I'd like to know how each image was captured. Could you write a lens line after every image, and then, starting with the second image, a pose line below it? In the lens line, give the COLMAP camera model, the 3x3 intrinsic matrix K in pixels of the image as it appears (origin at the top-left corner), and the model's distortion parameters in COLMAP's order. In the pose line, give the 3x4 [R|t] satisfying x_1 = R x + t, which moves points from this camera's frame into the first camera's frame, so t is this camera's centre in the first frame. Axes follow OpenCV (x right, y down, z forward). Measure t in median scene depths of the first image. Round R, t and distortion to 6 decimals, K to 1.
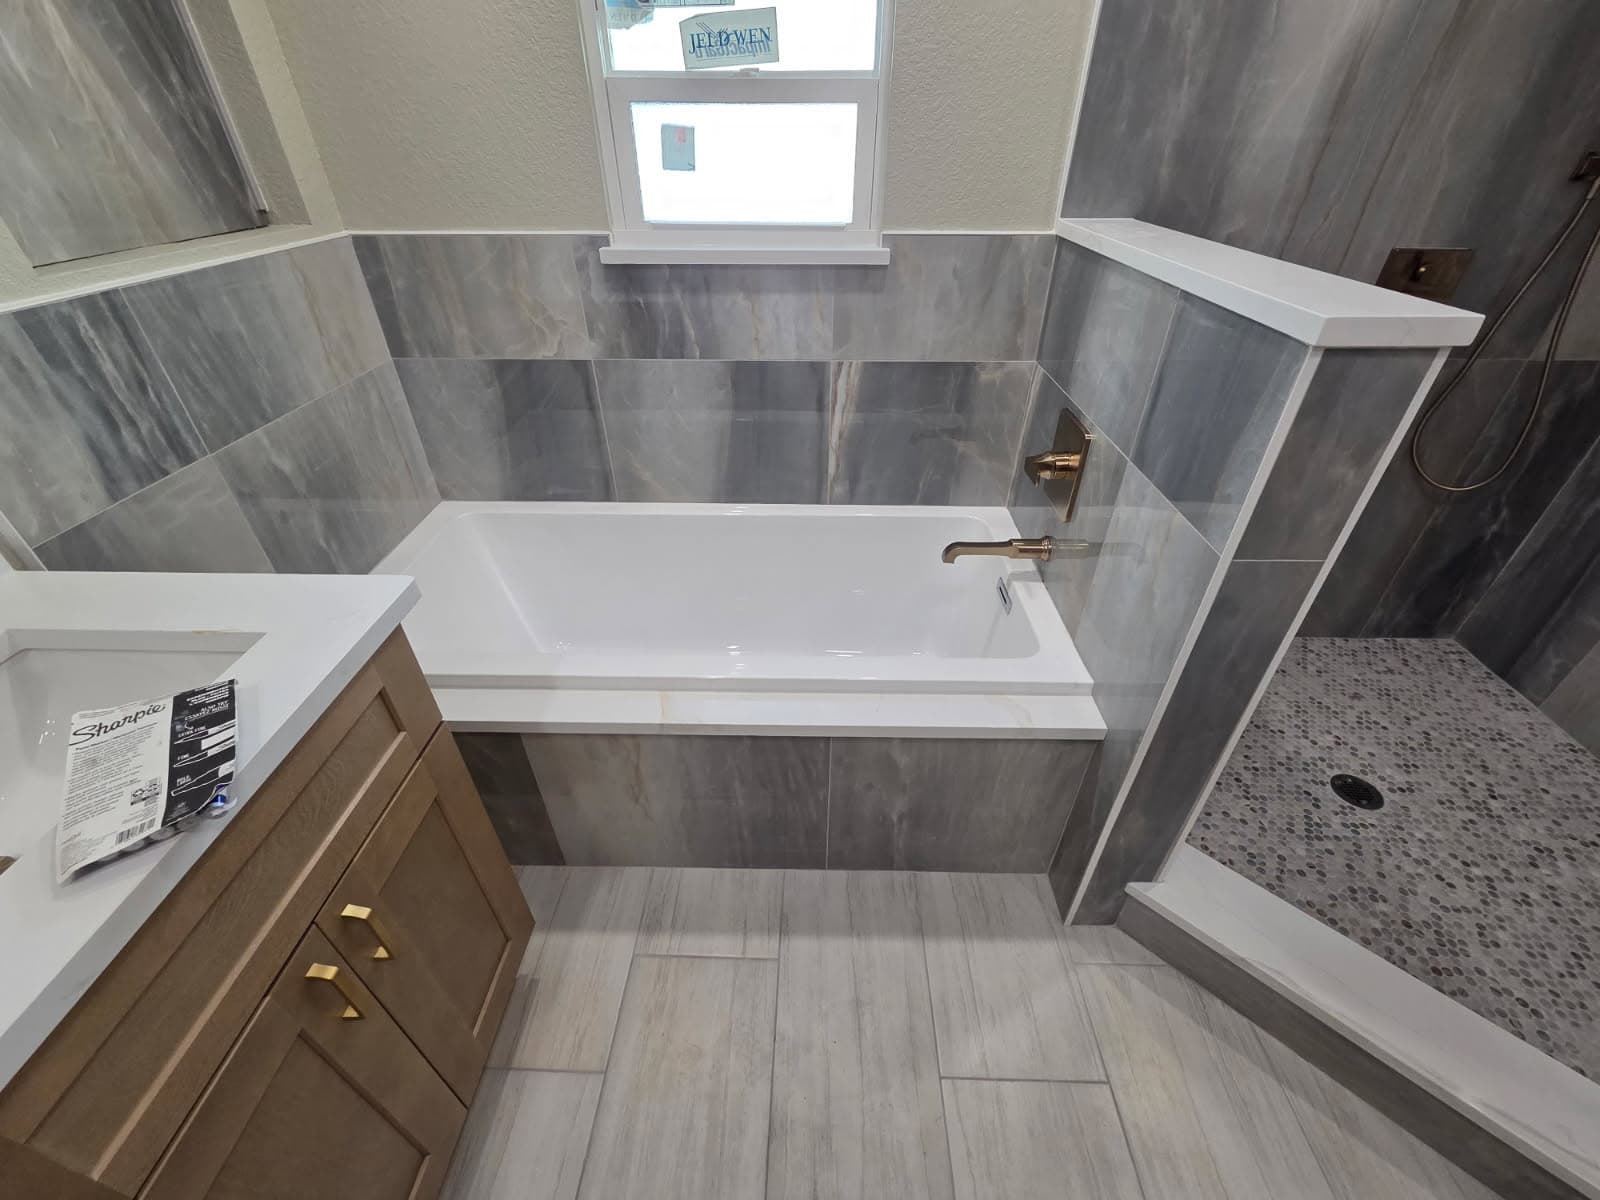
lens RADIAL K [[657.0, 0, 800.6], [0, 657.0, 598.9], [0, 0, 1]] dist [0.004575, -0.001060]
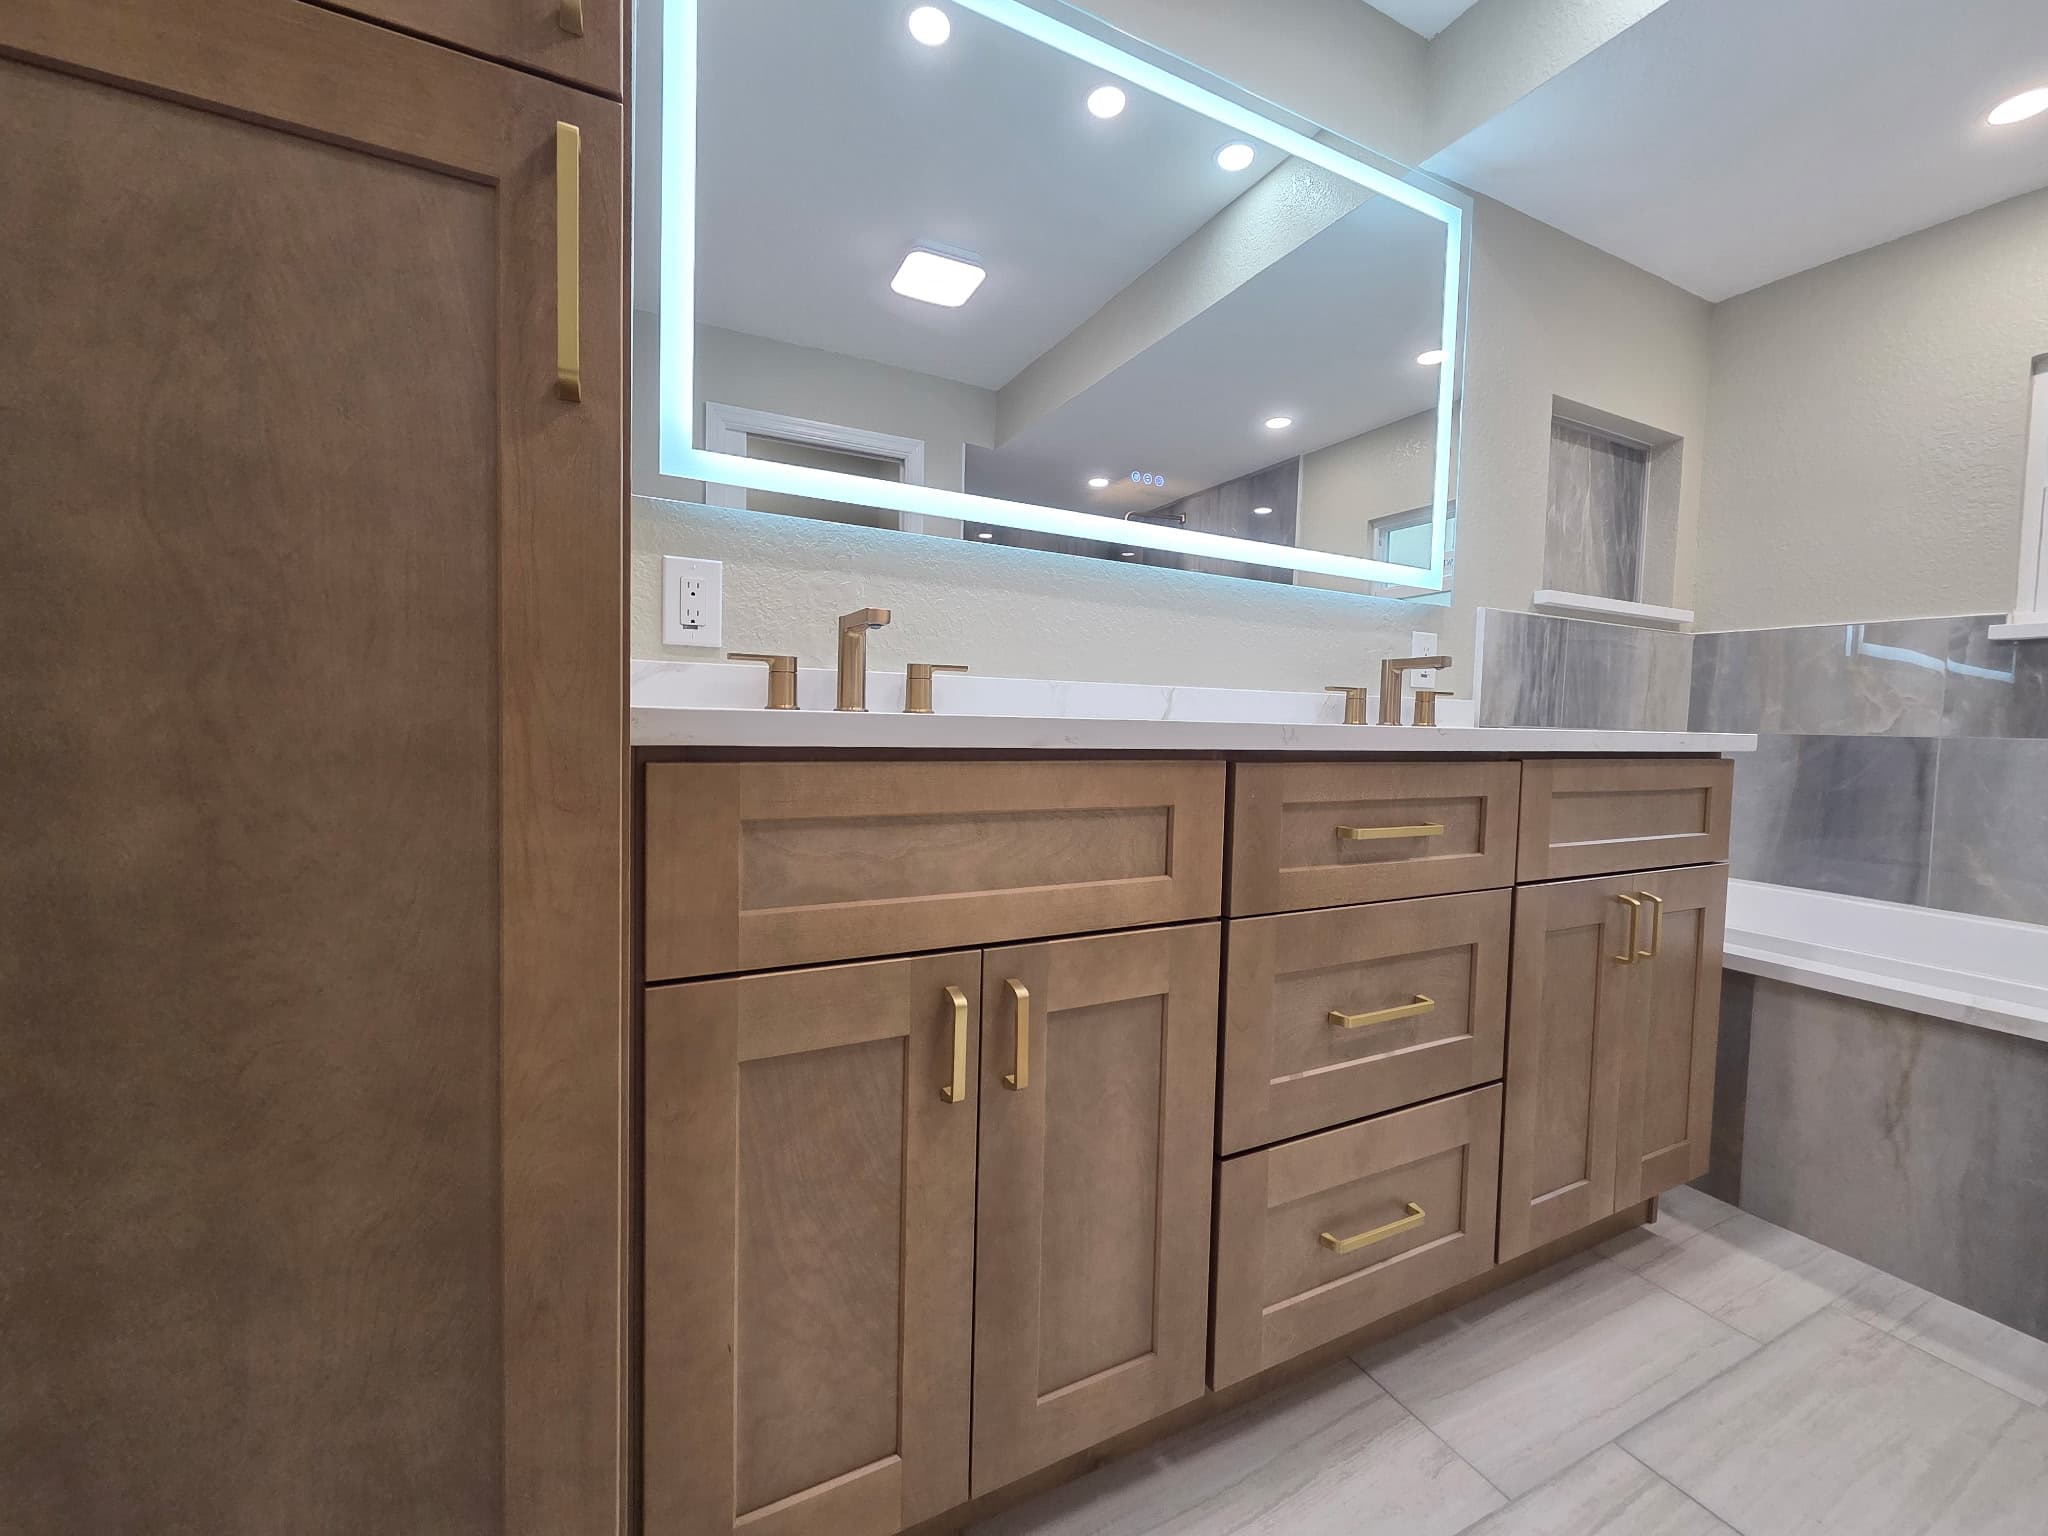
lens RADIAL K [[840.9, 0, 1023.5], [0, 840.9, 764.4], [0, 0, 1]] dist [0.004575, -0.001060]
pose [[0.479876, 0.059548, -0.875313, 0.128107], [-0.525768, 0.818214, -0.232580, 0.752384], [0.702343, 0.571821, 0.423950, -0.467630]]
